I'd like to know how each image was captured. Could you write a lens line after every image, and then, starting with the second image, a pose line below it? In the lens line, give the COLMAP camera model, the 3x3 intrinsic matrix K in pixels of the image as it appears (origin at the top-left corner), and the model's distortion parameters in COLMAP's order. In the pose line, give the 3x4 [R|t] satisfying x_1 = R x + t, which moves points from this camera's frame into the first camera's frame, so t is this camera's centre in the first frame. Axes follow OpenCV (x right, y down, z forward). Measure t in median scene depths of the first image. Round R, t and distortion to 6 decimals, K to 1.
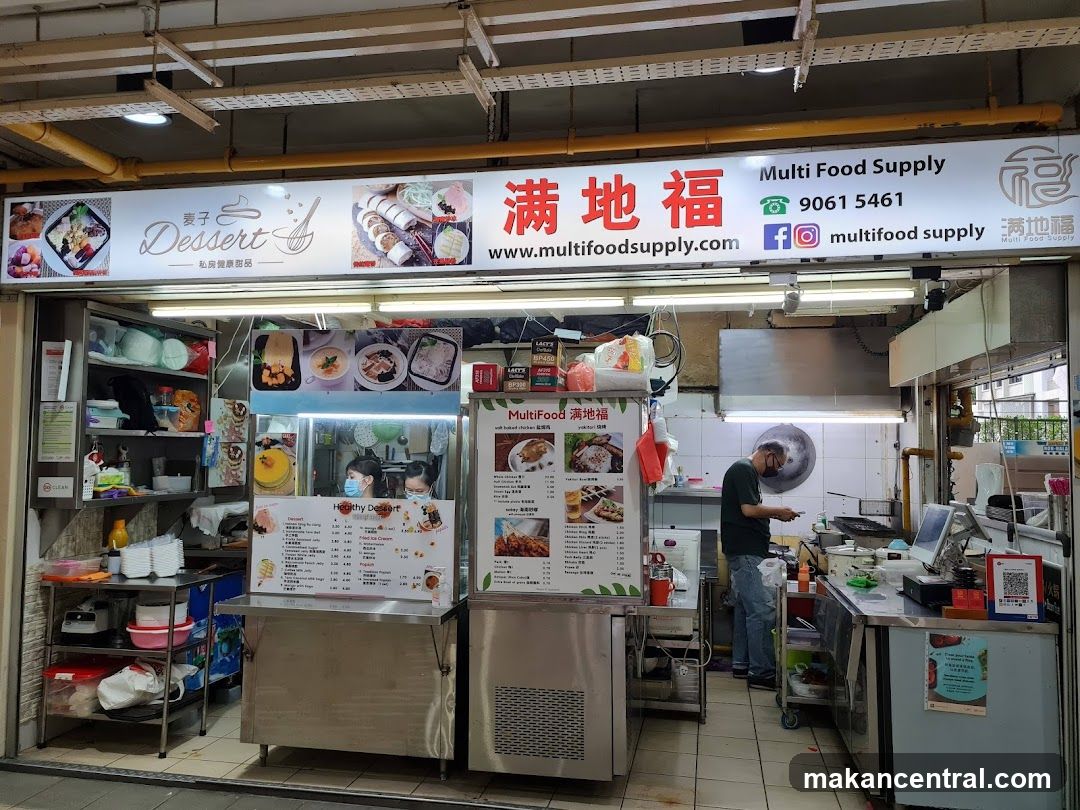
lens RADIAL K [[889.8, 0, 540.0], [0, 889.8, 405.0], [0, 0, 1]] dist [0.007190, 0.000407]
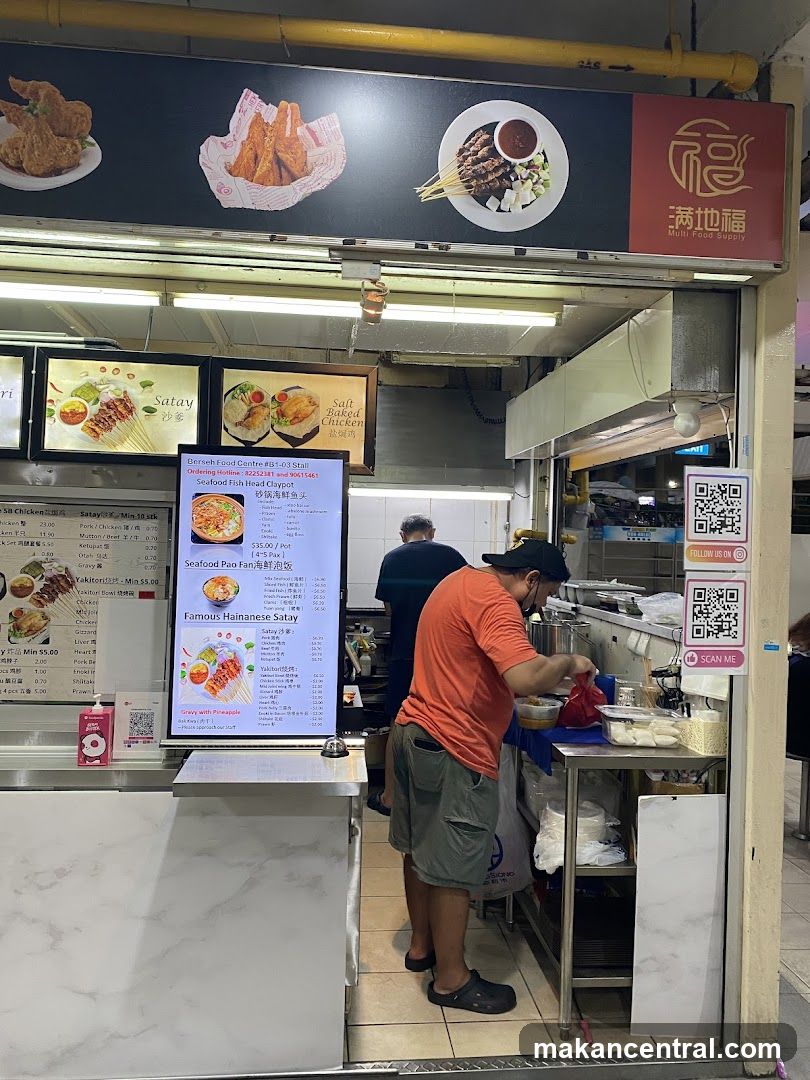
lens RADIAL K [[889.8, 0, 405.0], [0, 889.8, 540.0], [0, 0, 1]] dist [0.007190, 0.000407]
pose [[0.958248, 0.009660, 0.285774, 0.052621], [-0.025553, 0.998323, 0.051938, 0.015920], [-0.284793, -0.057072, 0.956889, 0.192296]]
